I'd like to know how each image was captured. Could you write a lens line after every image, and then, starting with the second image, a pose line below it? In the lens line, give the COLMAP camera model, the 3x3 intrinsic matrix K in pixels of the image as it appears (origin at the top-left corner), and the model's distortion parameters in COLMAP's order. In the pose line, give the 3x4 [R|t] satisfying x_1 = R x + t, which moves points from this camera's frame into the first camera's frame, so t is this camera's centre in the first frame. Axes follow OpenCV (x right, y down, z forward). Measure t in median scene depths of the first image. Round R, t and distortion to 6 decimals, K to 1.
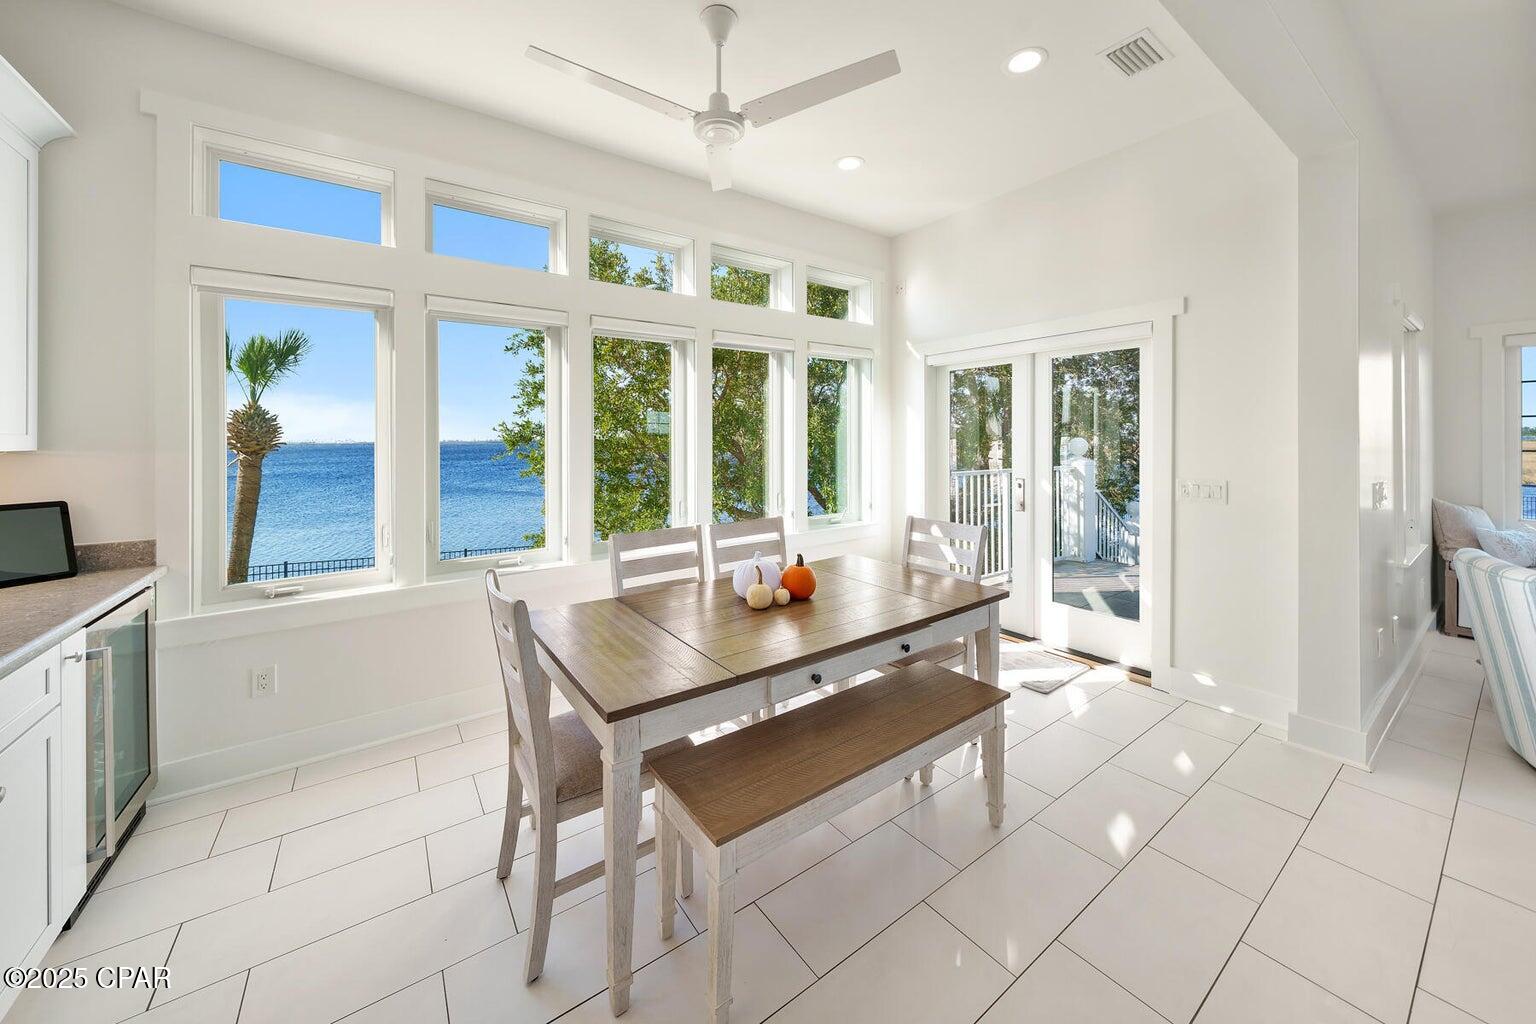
lens RADIAL K [[552.9, 0, 772.6], [0, 552.9, 434.1], [0, 0, 1]] dist [-0.001489, -0.000069]
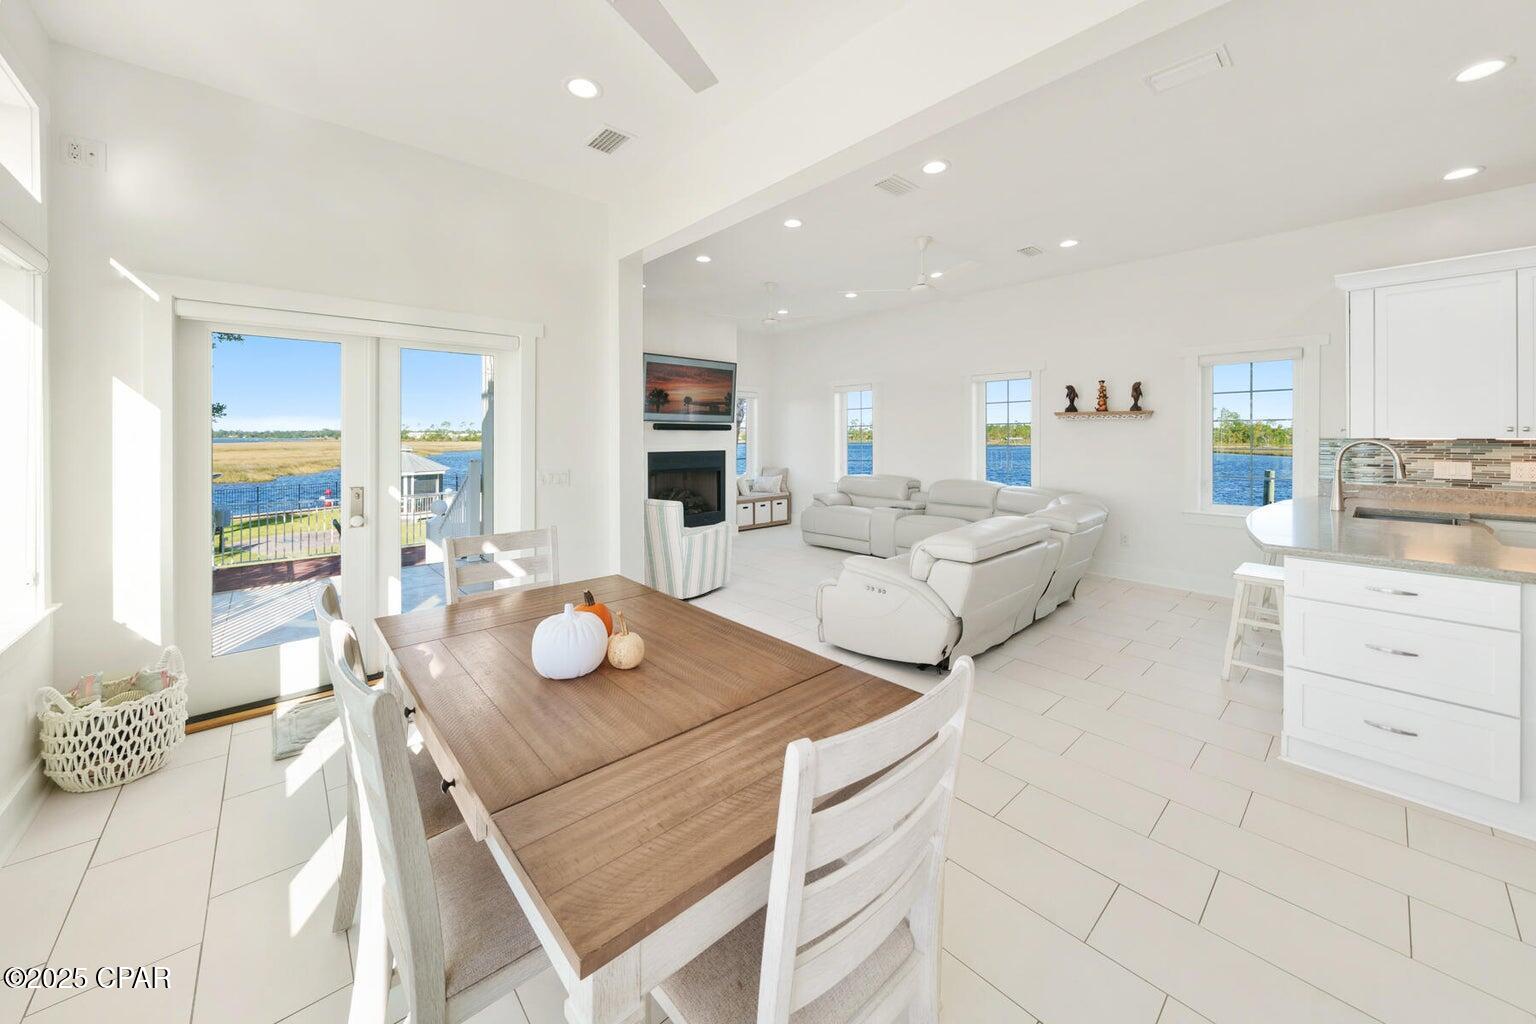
lens RADIAL K [[552.9, 0, 772.6], [0, 552.9, 434.1], [0, 0, 1]] dist [-0.001489, -0.000069]
pose [[-0.118384, 0.005049, 0.992955, -0.478354], [-0.004345, 0.999975, -0.005603, 0.001405], [-0.992958, -0.004978, -0.118359, 0.571905]]
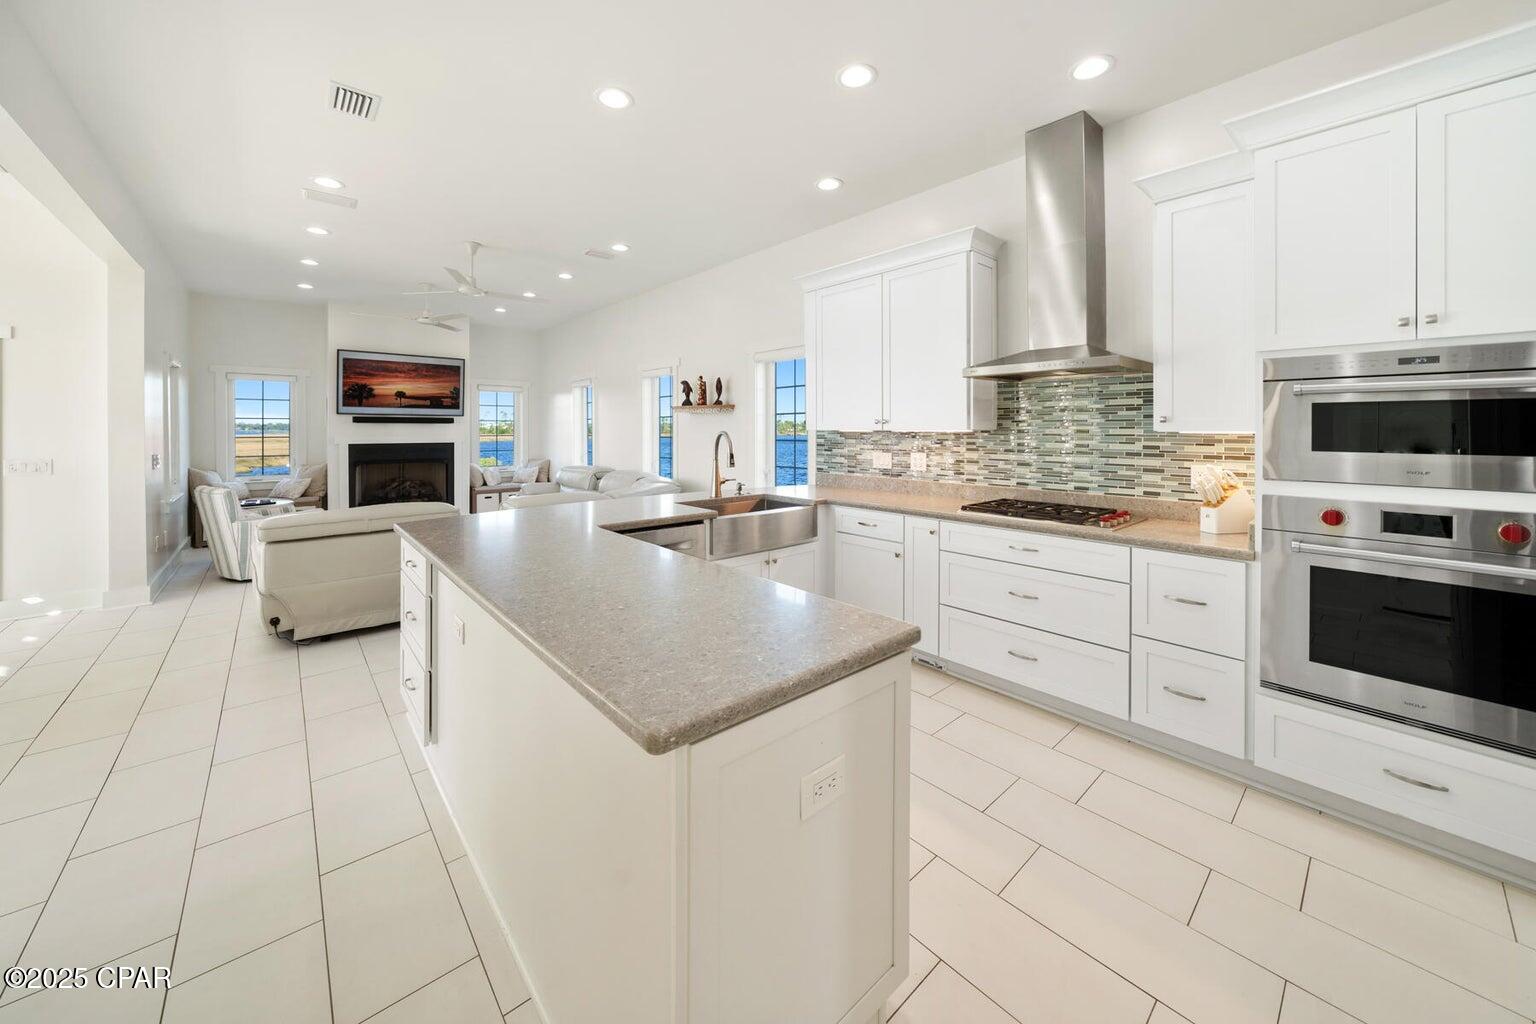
lens RADIAL K [[552.9, 0, 772.6], [0, 552.9, 434.1], [0, 0, 1]] dist [-0.001489, -0.000069]
pose [[-0.105932, -0.006674, 0.994351, -0.717195], [-0.005082, 0.999968, 0.006171, -0.000928], [-0.994360, -0.004400, -0.105962, -0.643135]]
